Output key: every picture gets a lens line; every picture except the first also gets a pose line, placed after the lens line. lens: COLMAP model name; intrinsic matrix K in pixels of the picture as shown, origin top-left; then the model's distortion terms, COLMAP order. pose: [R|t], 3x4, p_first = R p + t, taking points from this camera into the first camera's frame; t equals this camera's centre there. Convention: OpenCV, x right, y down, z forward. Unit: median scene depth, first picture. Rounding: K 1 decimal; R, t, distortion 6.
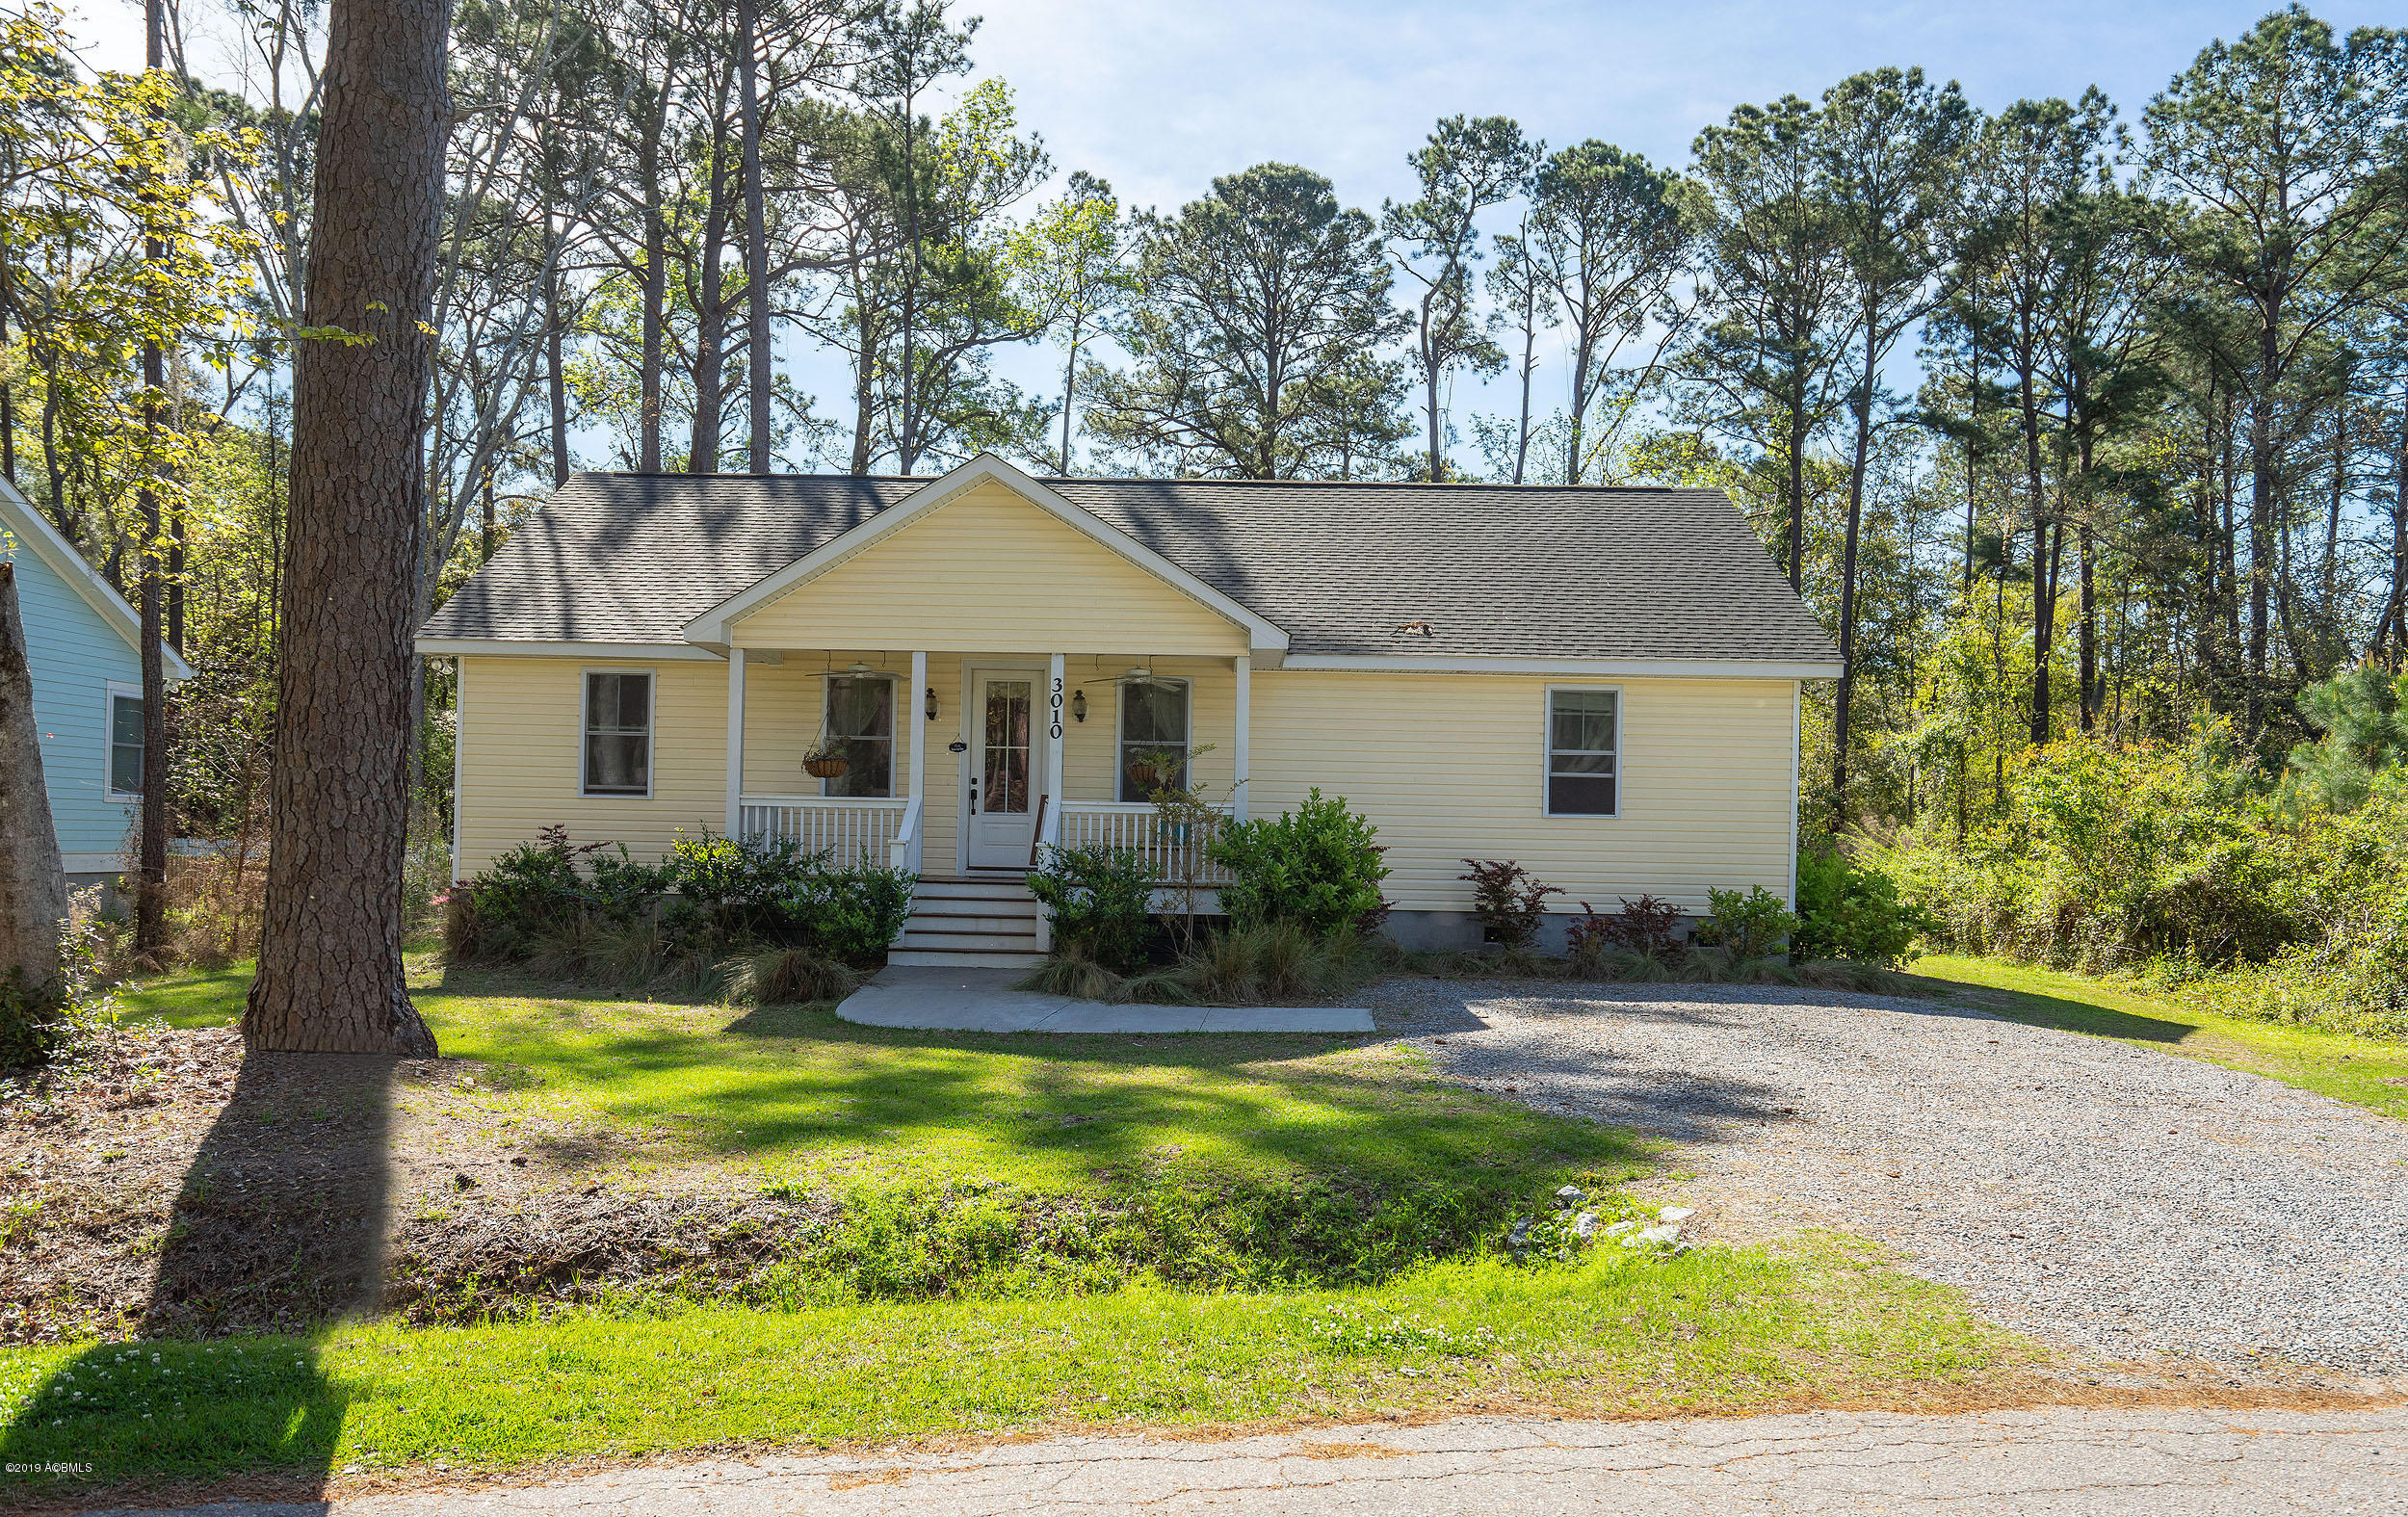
lens RADIAL K [[1865.0, 0, 1199.1], [0, 1865.0, 817.5], [0, 0, 1]] dist [-0.001963, 0.006028]
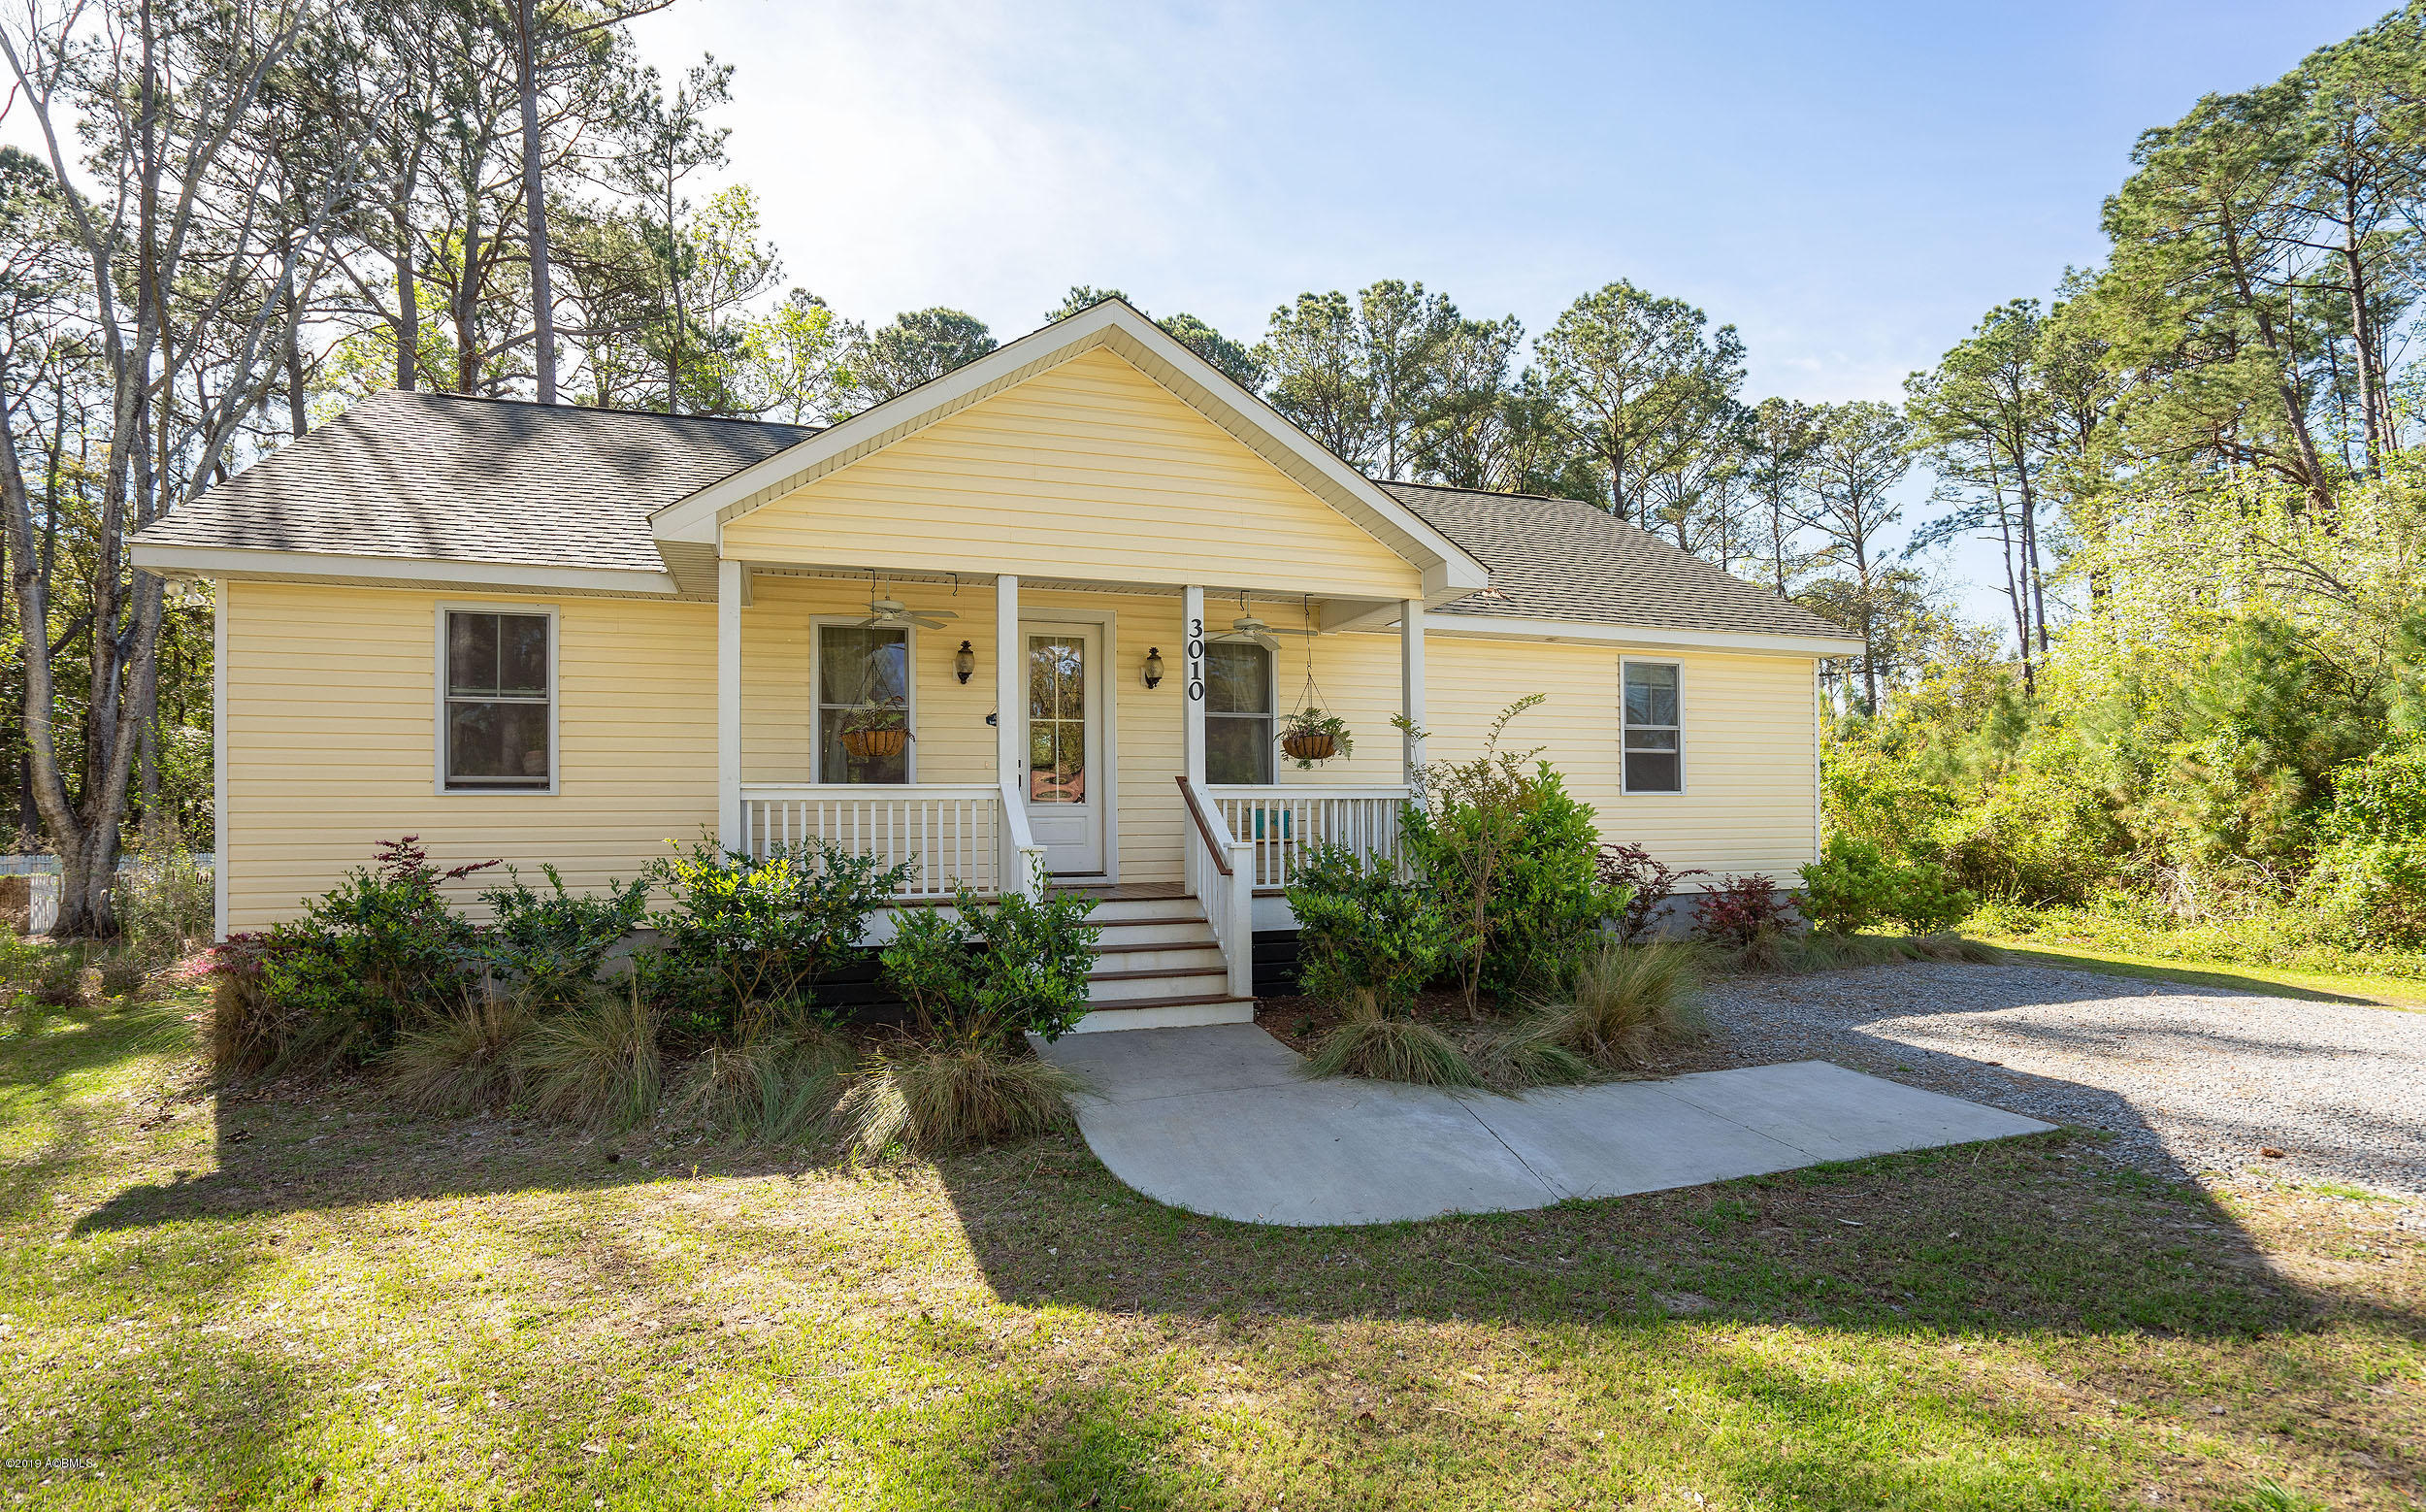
lens RADIAL K [[1156.5, 0, 1179.2], [0, 1156.5, 796.8], [0, 0, 1]] dist [-0.022236, -0.000090]
pose [[0.942185, -0.019316, 0.334536, -0.088551], [0.023152, 0.999704, -0.007484, -0.000313], [-0.334292, 0.014796, 0.942353, 0.212011]]
